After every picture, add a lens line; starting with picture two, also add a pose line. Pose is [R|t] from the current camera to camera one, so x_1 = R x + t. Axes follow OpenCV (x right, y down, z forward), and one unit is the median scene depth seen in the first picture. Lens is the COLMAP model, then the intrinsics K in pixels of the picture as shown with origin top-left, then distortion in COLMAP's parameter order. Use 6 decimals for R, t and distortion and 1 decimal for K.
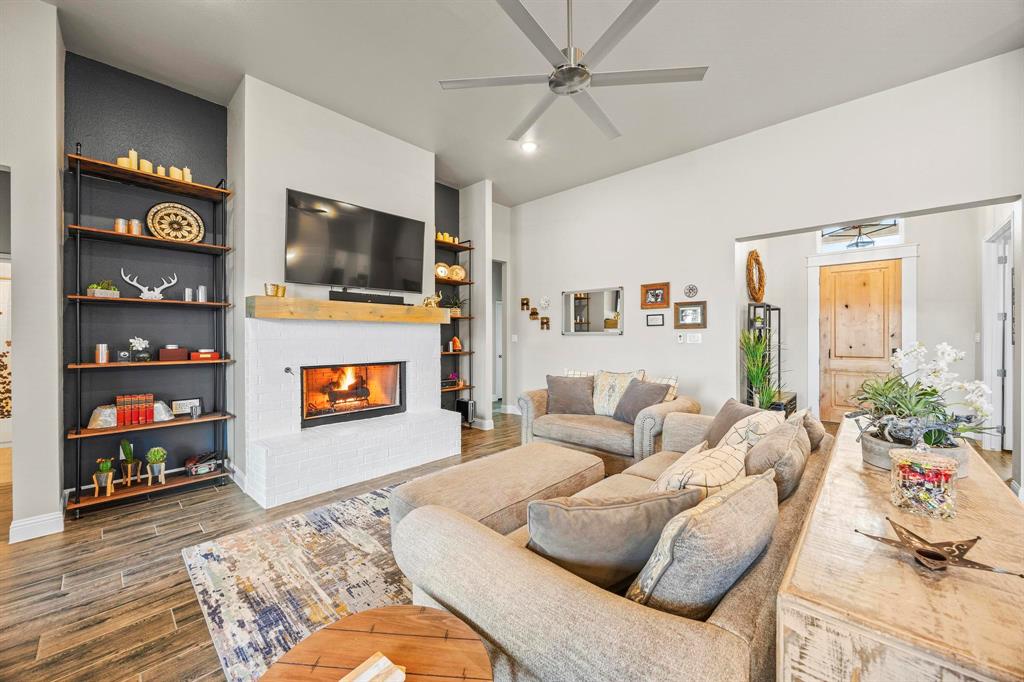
lens RADIAL K [[389.6, 0, 512.6], [0, 389.6, 336.5], [0, 0, 1]] dist [-0.000131, 0.000016]
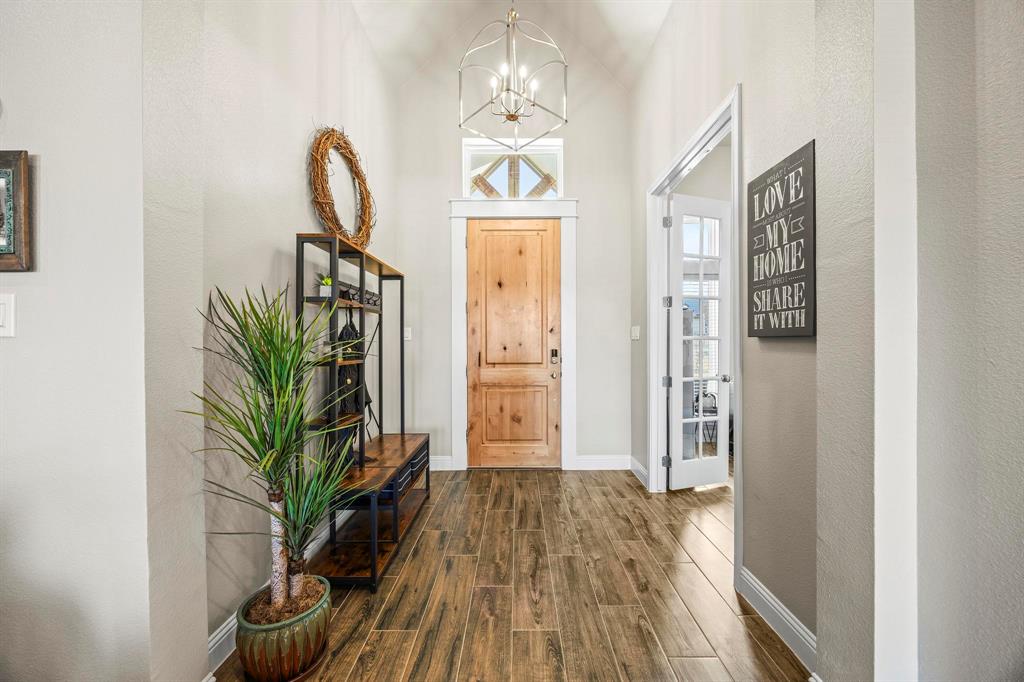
lens RADIAL K [[389.6, 0, 512.6], [0, 389.6, 336.5], [0, 0, 1]] dist [-0.000131, 0.000016]
pose [[0.734163, 0.006542, 0.678941, 0.449283], [0.003434, 0.999905, -0.013348, 0.016704], [-0.678964, 0.012131, 0.734071, 0.529949]]
